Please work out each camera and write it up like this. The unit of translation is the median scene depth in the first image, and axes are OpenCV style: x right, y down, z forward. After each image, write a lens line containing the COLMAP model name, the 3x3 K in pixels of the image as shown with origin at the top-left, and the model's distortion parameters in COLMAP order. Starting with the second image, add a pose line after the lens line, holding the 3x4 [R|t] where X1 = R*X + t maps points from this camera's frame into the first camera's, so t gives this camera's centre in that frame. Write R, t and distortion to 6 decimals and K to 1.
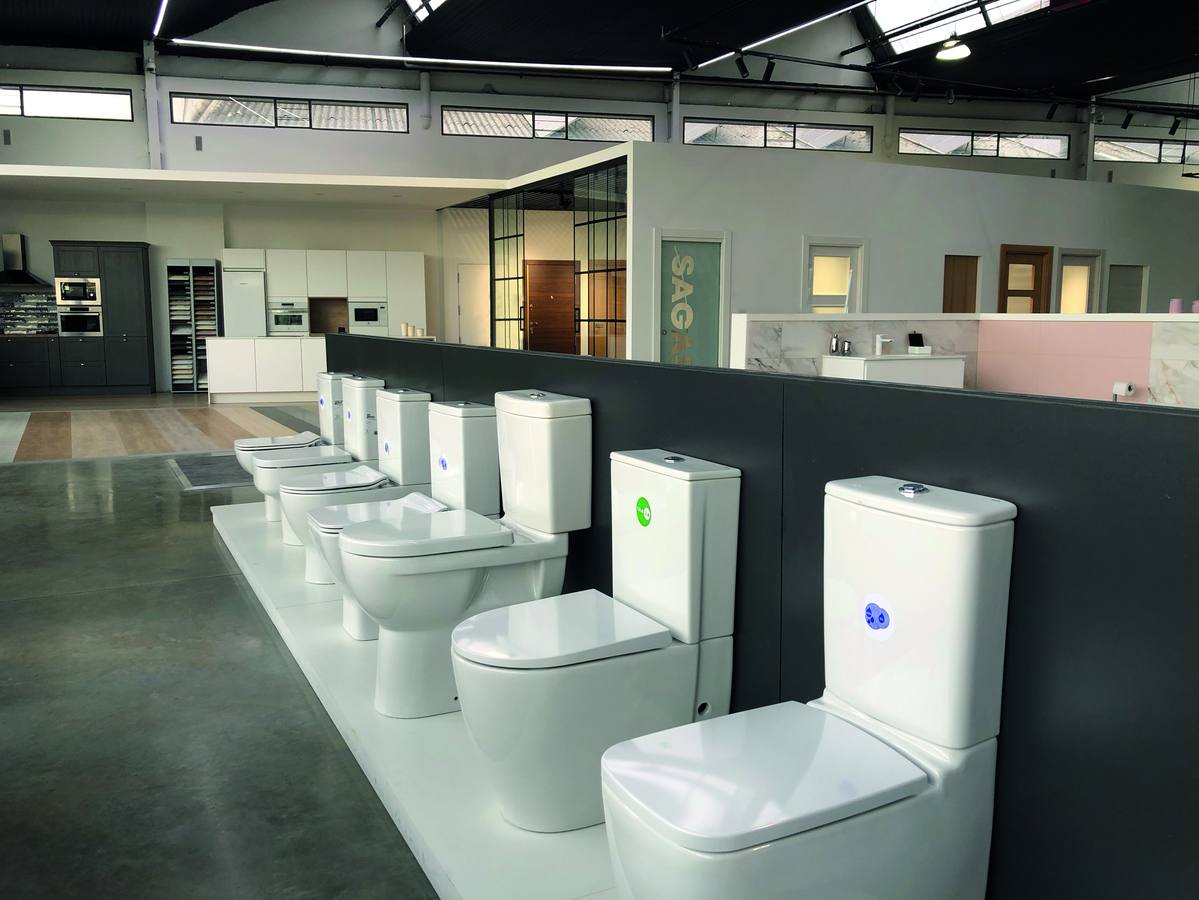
lens RADIAL K [[972.4, 0, 584.5], [0, 972.4, 429.1], [0, 0, 1]] dist [0.047714, -0.053620]
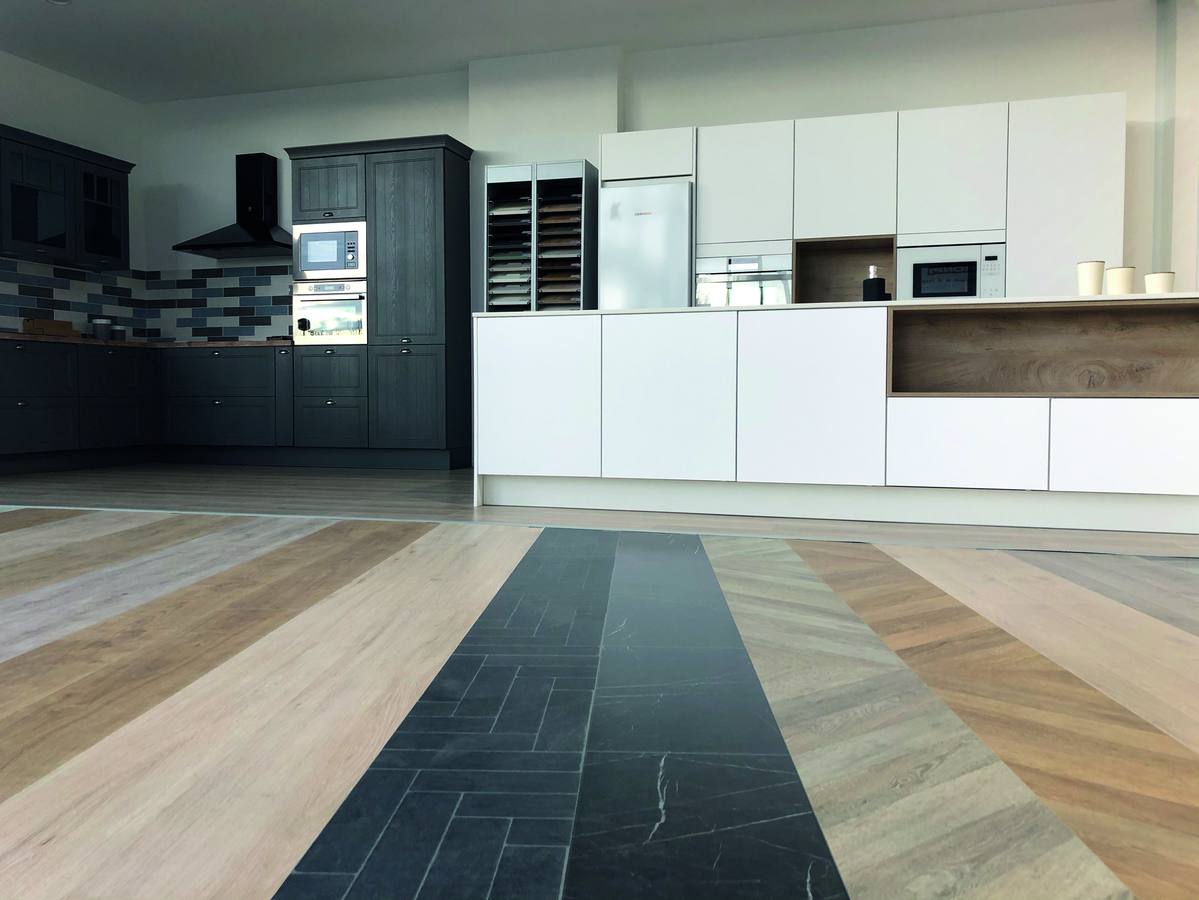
lens RADIAL K [[972.4, 0, 620.3], [0, 972.4, 443.7], [0, 0, 1]] dist [0.047714, -0.053620]
pose [[0.868427, 0.027404, -0.495059, -0.150737], [-0.060847, 0.996815, -0.051558, -0.030192], [0.492069, 0.074897, 0.867328, 0.647716]]
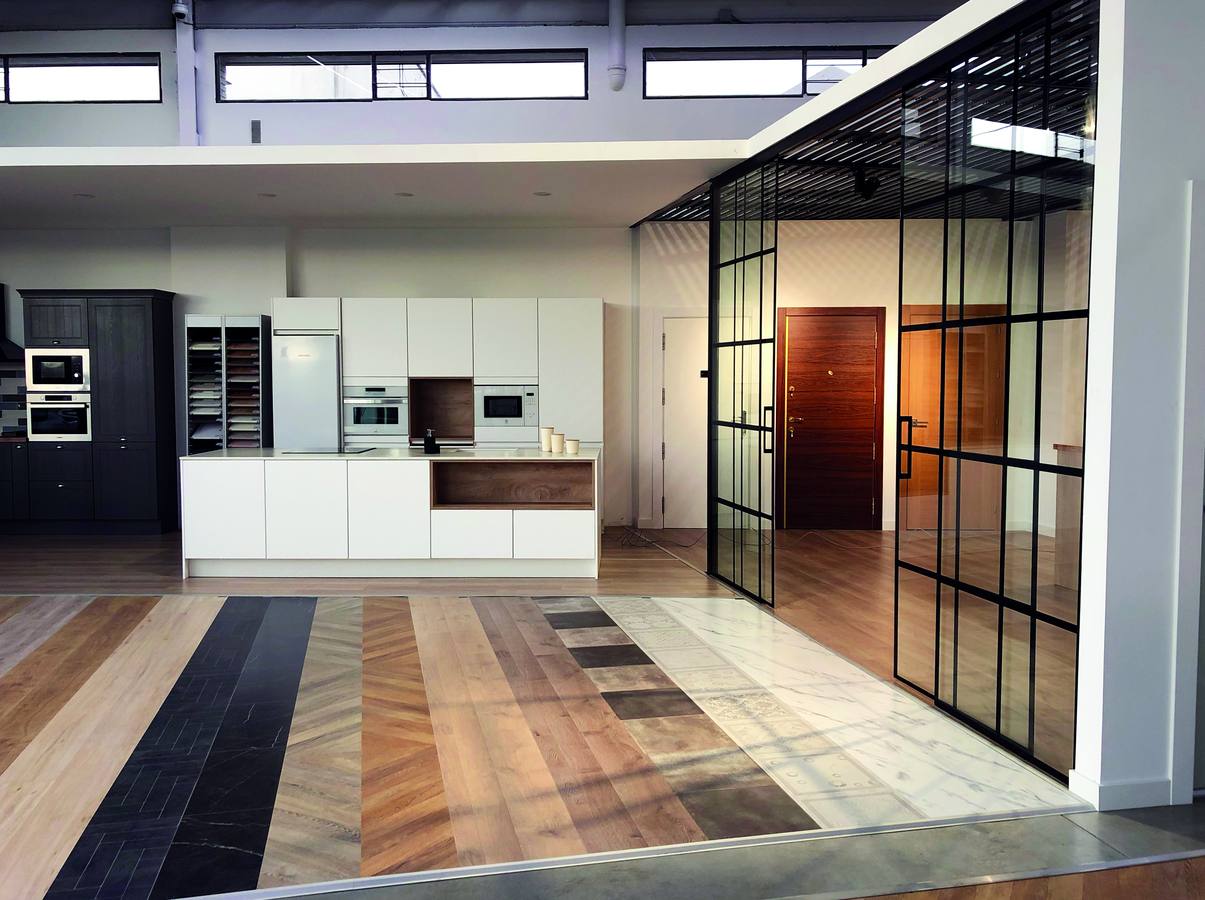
lens RADIAL K [[977.3, 0, 598.9], [0, 977.3, 439.3], [0, 0, 1]] dist [0.047714, -0.053620]
pose [[0.966558, 0.016538, -0.255916, -0.019559], [-0.030360, 0.998280, -0.050152, -0.073056], [0.254647, 0.056244, 0.965397, 0.470768]]
